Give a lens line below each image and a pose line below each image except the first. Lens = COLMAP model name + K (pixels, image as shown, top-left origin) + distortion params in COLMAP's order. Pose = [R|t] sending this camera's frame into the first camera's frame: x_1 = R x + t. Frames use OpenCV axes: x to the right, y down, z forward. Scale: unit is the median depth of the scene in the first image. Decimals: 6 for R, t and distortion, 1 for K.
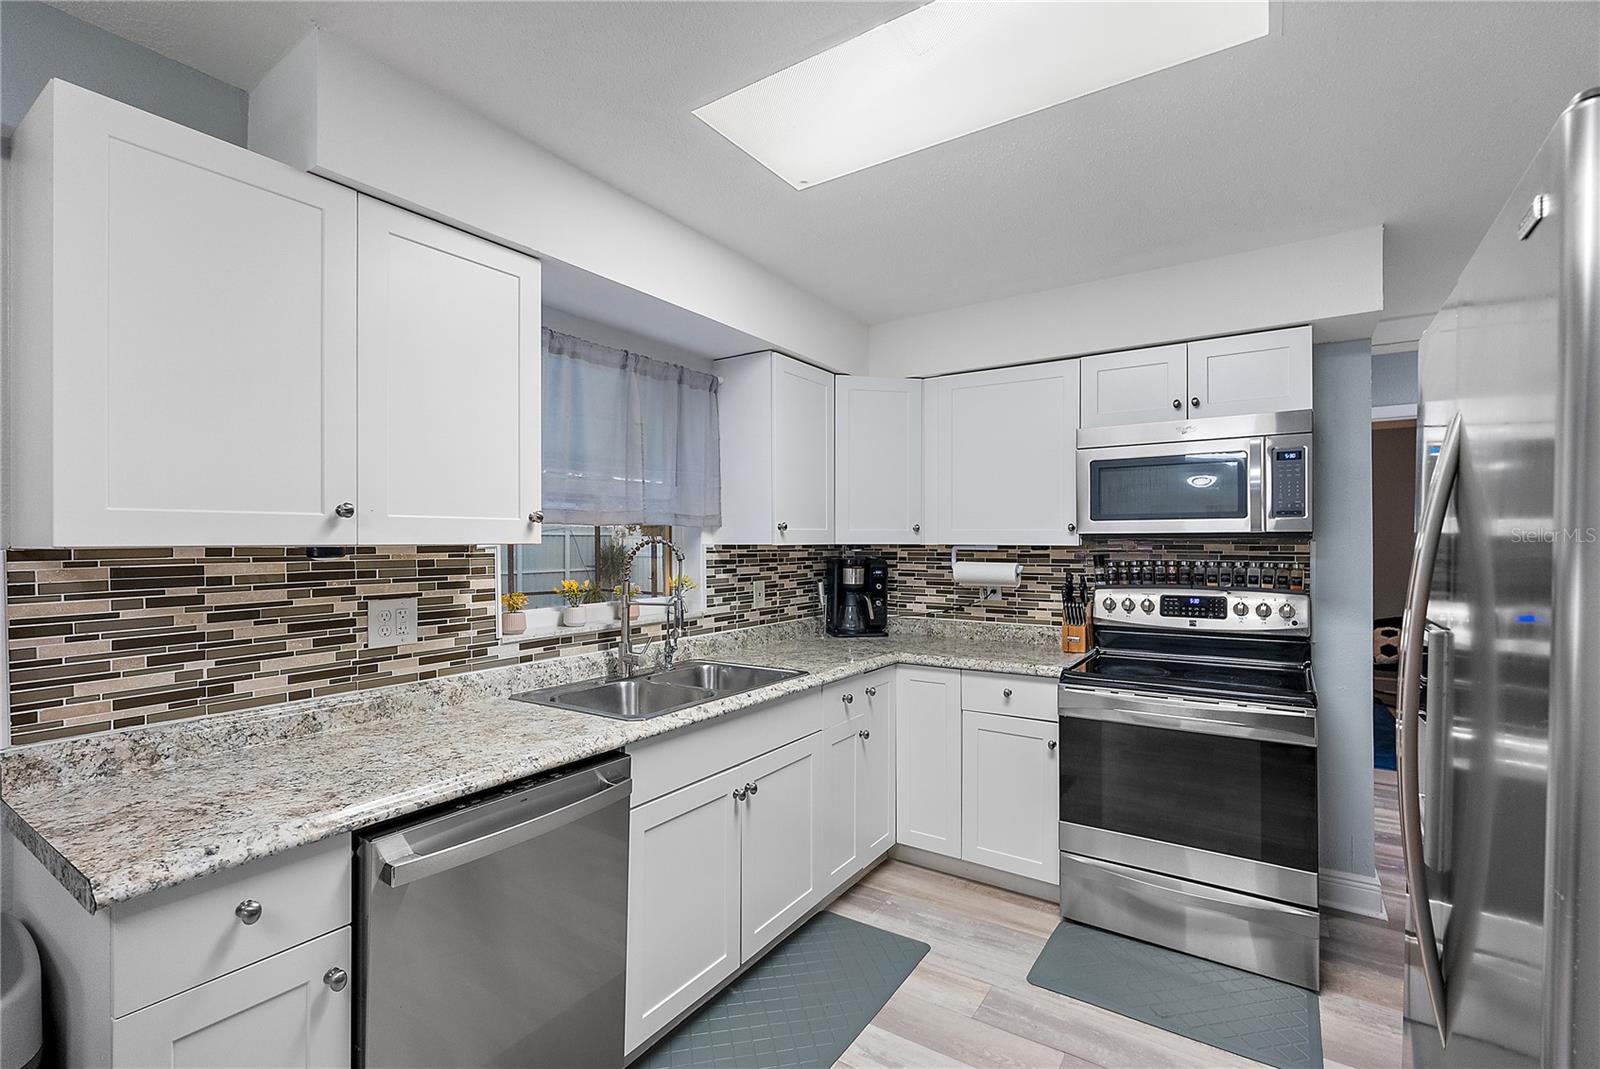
lens RADIAL K [[728.4, 0, 808.9], [0, 728.4, 534.3], [0, 0, 1]] dist [-0.005209, 0.000421]
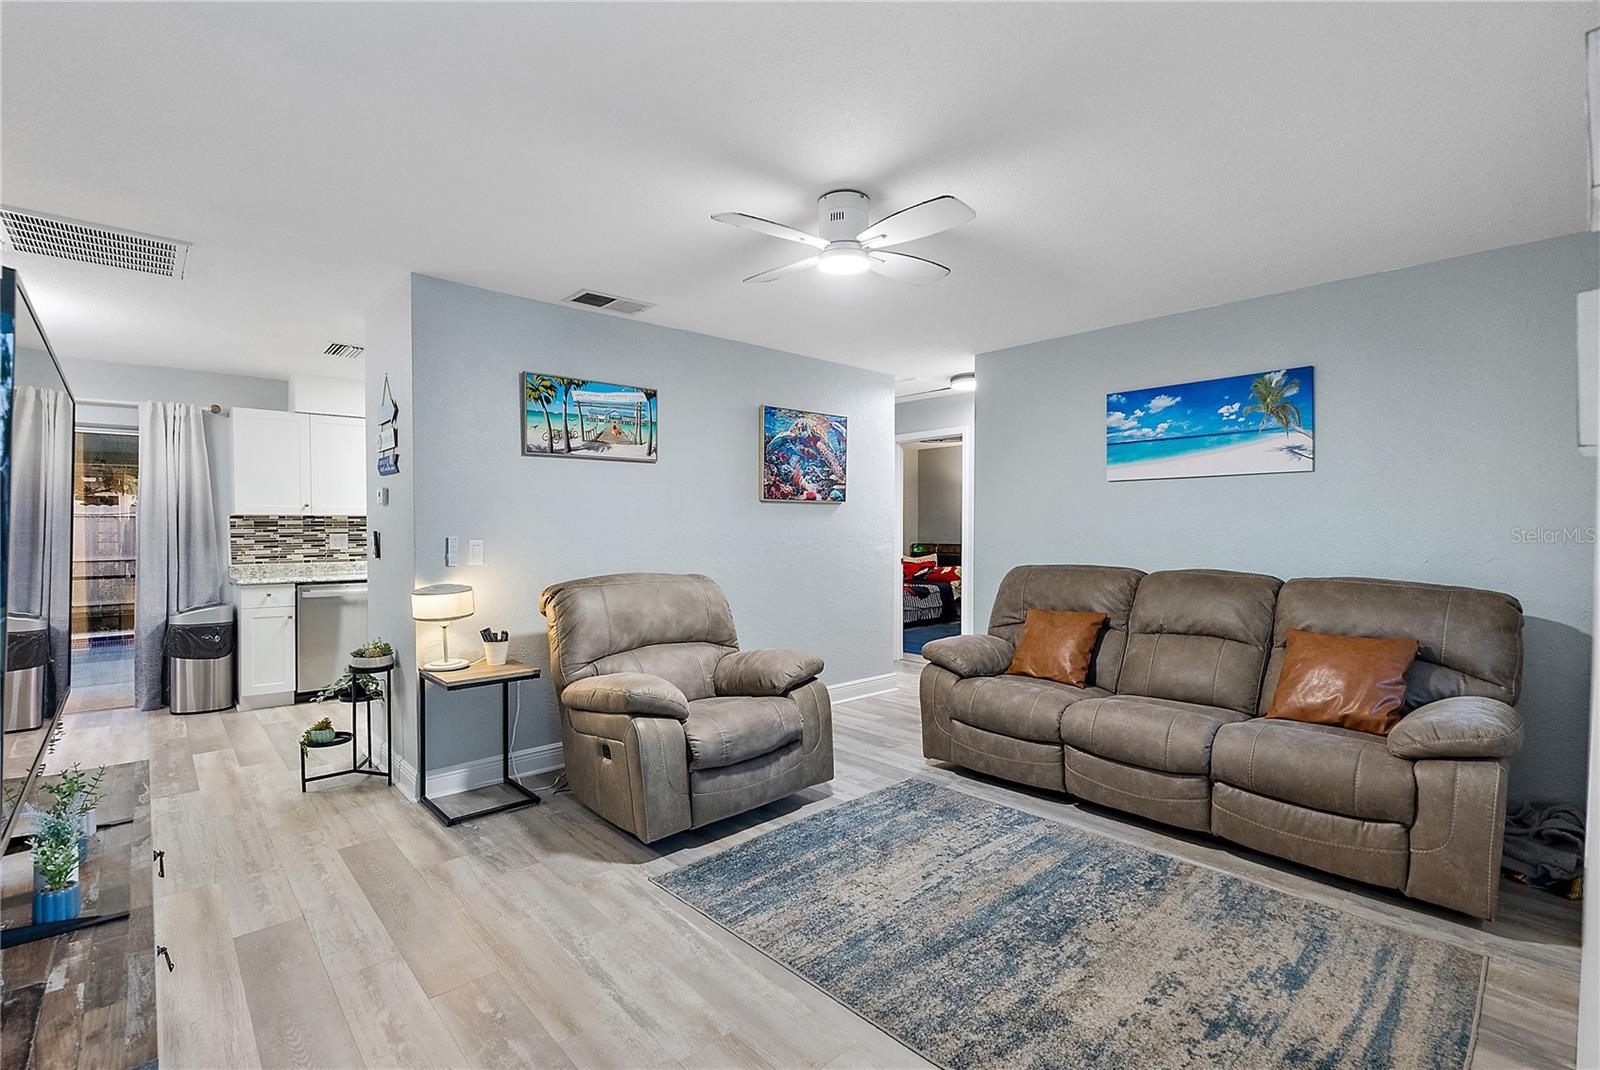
lens RADIAL K [[728.4, 0, 789.2], [0, 728.4, 530.6], [0, 0, 1]] dist [-0.005209, 0.000421]
pose [[0.970535, -0.002977, -0.240941, 1.878003], [0.005637, 0.999931, 0.010352, 0.052442], [0.240894, -0.011405, 0.970485, -1.413165]]
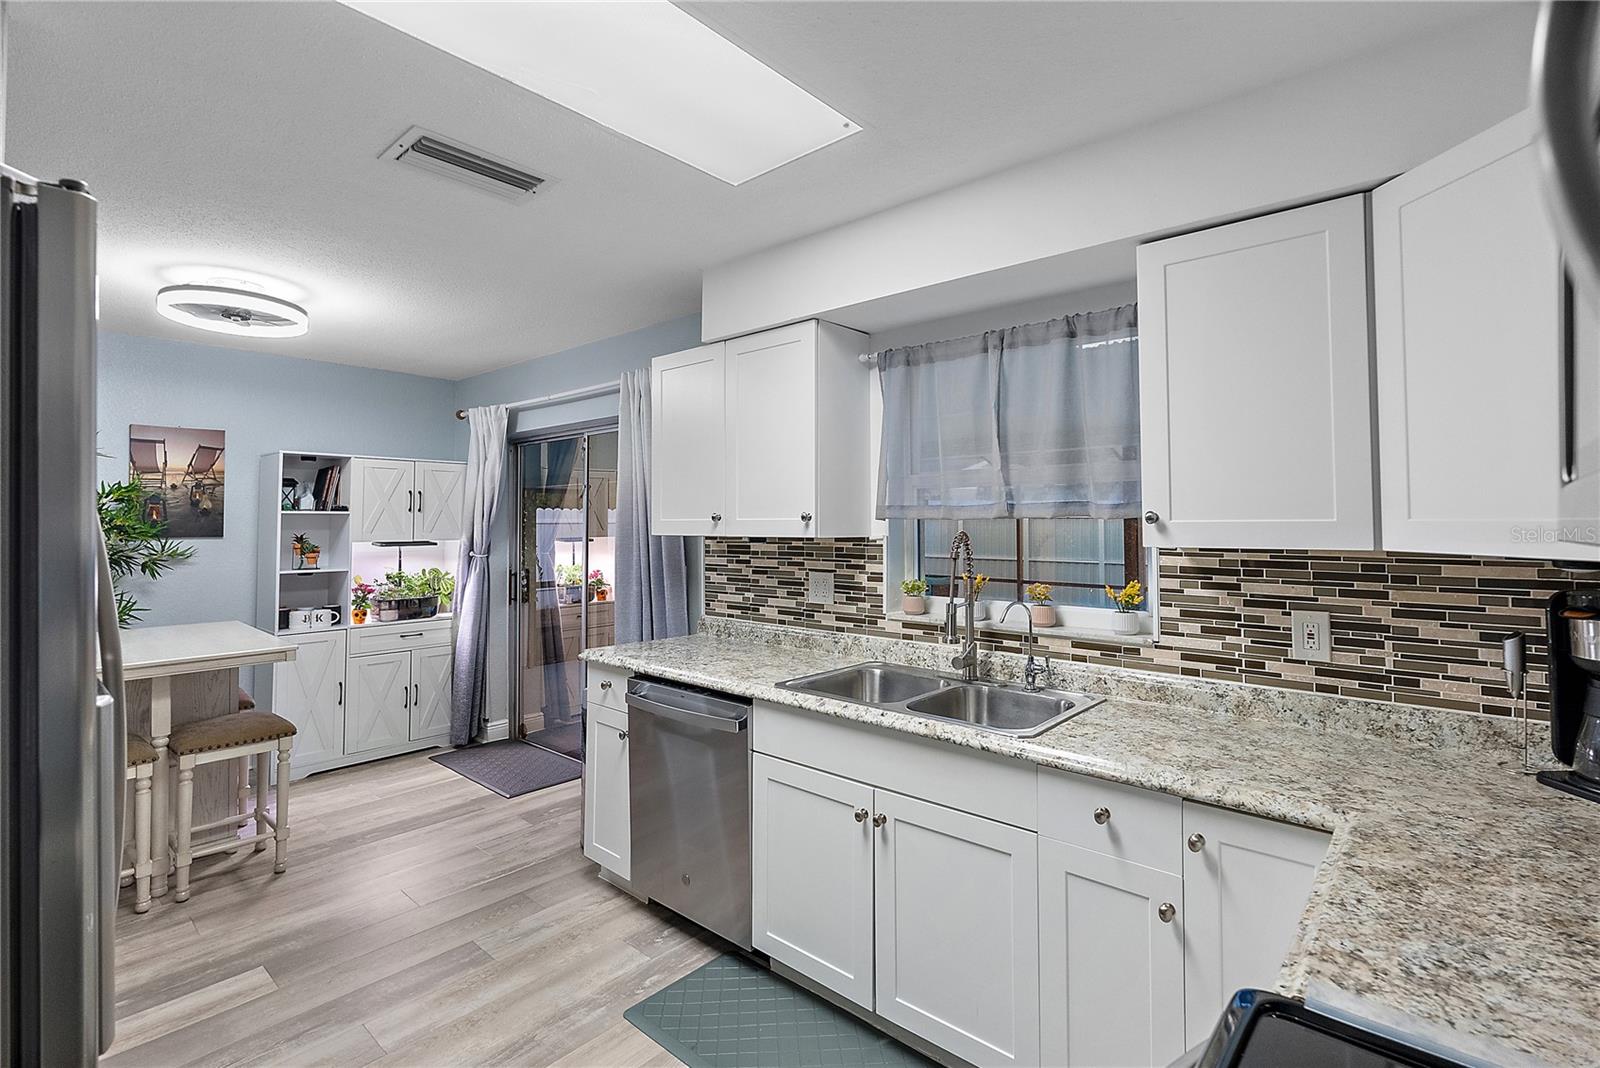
lens RADIAL K [[728.4, 0, 843.0], [0, 728.4, 529.9], [0, 0, 1]] dist [-0.005209, 0.000421]
pose [[-0.112407, -0.000189, -0.993662, 0.858572], [-0.000853, 1.000000, -0.000094, 0.002147], [0.993662, 0.000837, -0.112407, 1.144966]]
